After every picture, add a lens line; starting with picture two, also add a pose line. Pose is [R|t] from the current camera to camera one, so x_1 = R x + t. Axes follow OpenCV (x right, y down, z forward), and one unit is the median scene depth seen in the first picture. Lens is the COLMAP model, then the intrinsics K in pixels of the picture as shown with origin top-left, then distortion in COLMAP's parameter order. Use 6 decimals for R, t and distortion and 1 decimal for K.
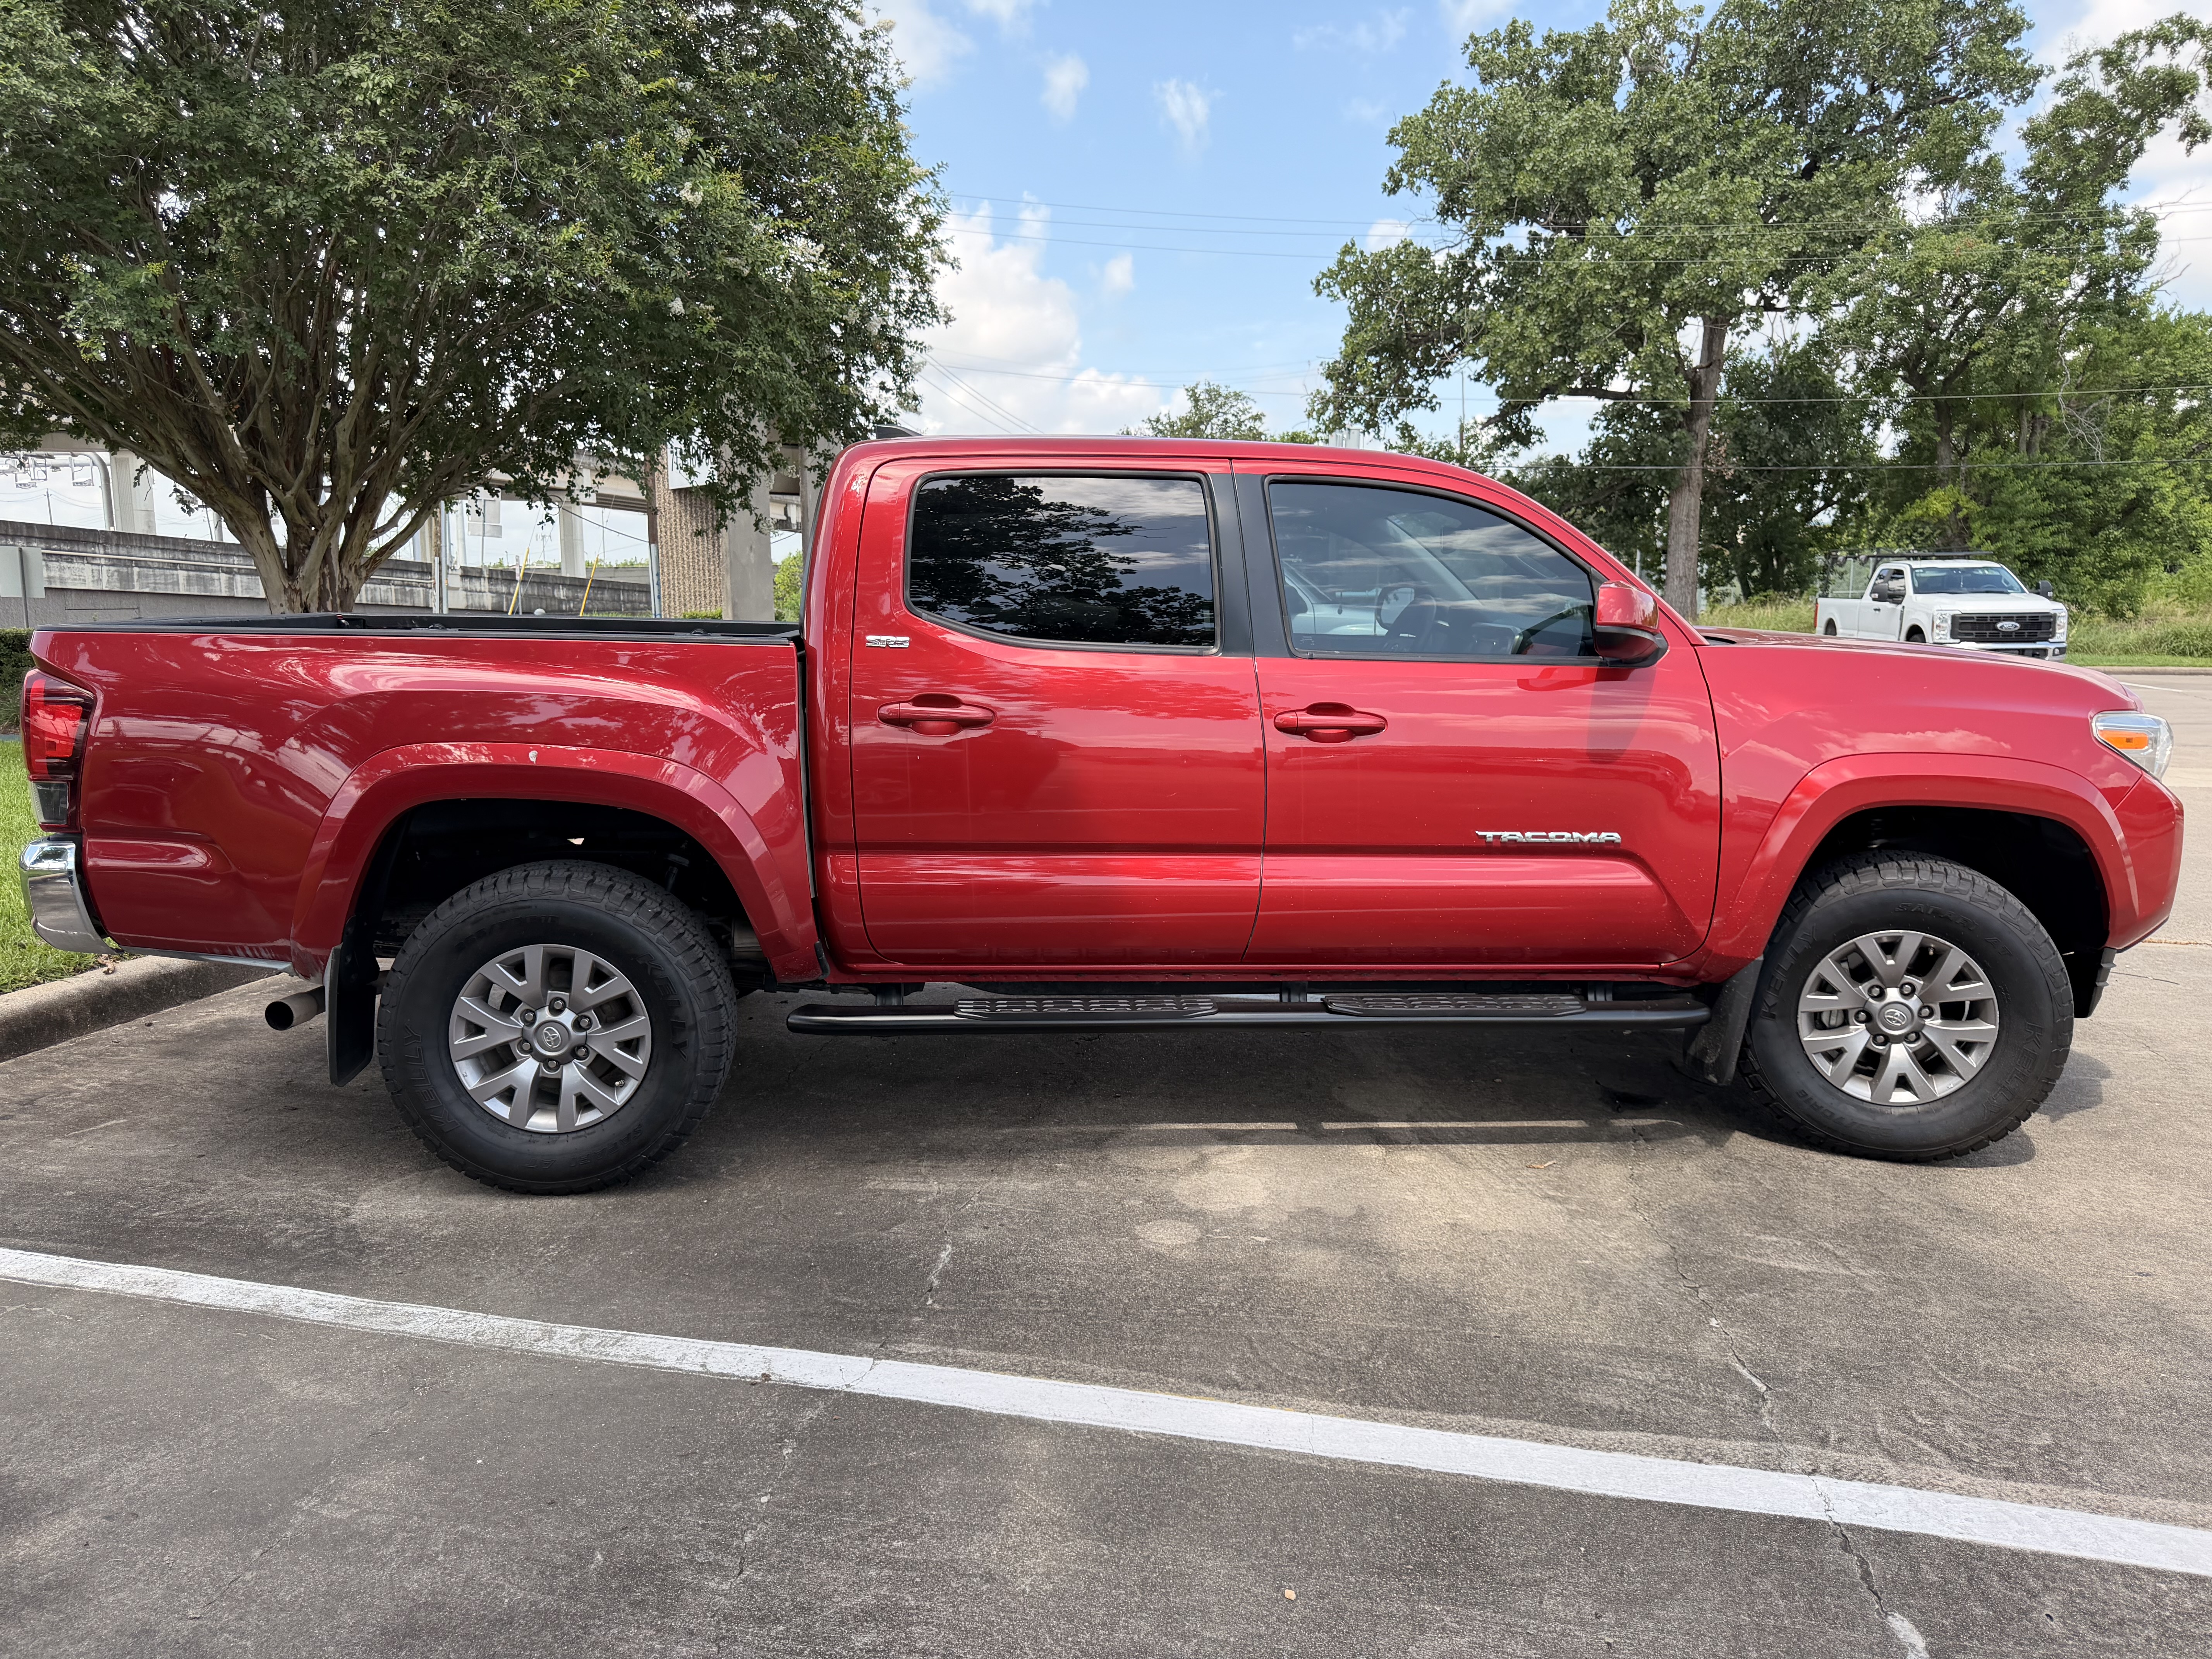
lens RADIAL K [[1606.4, 0, 1099.6], [0, 1606.4, 846.9], [0, 0, 1]] dist [0.019790, -0.026892]
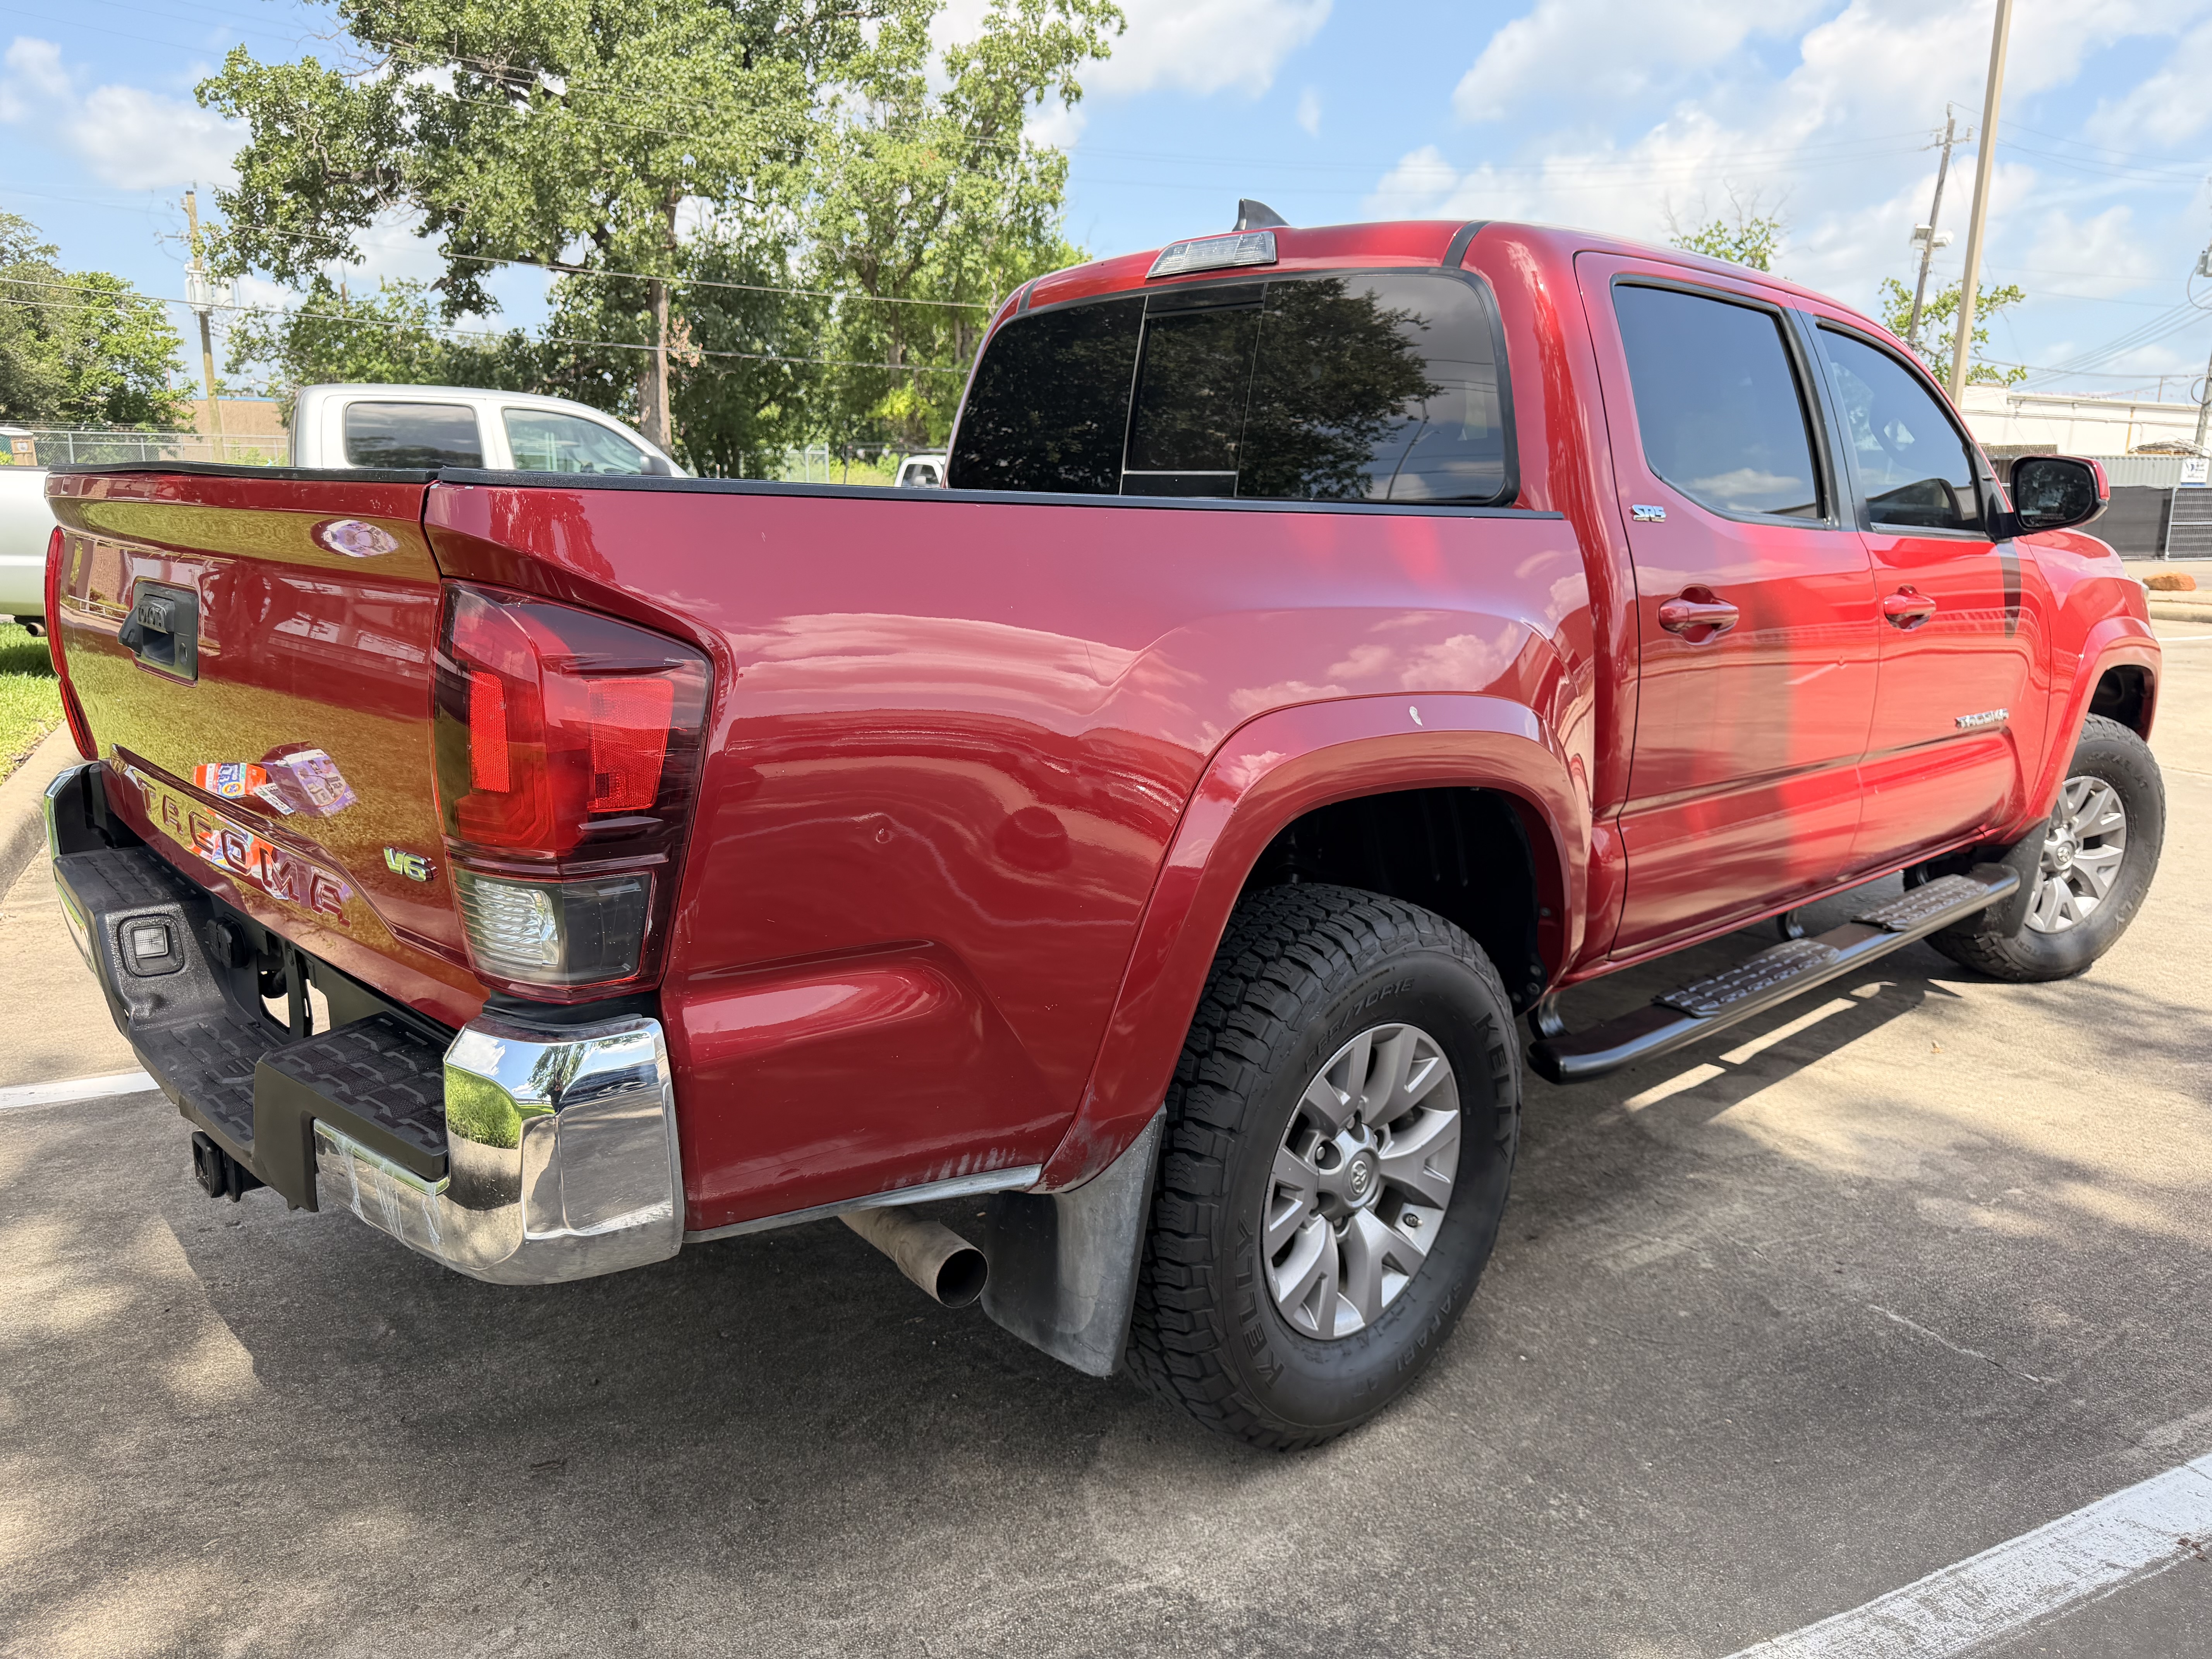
lens RADIAL K [[1606.4, 0, 1088.3], [0, 1606.4, 832.5], [0, 0, 1]] dist [0.019790, -0.026892]
pose [[0.755976, -0.121925, 0.643144, -0.098160], [0.085026, 0.992467, 0.088205, -0.008703], [-0.649054, -0.011997, 0.760648, 0.076260]]
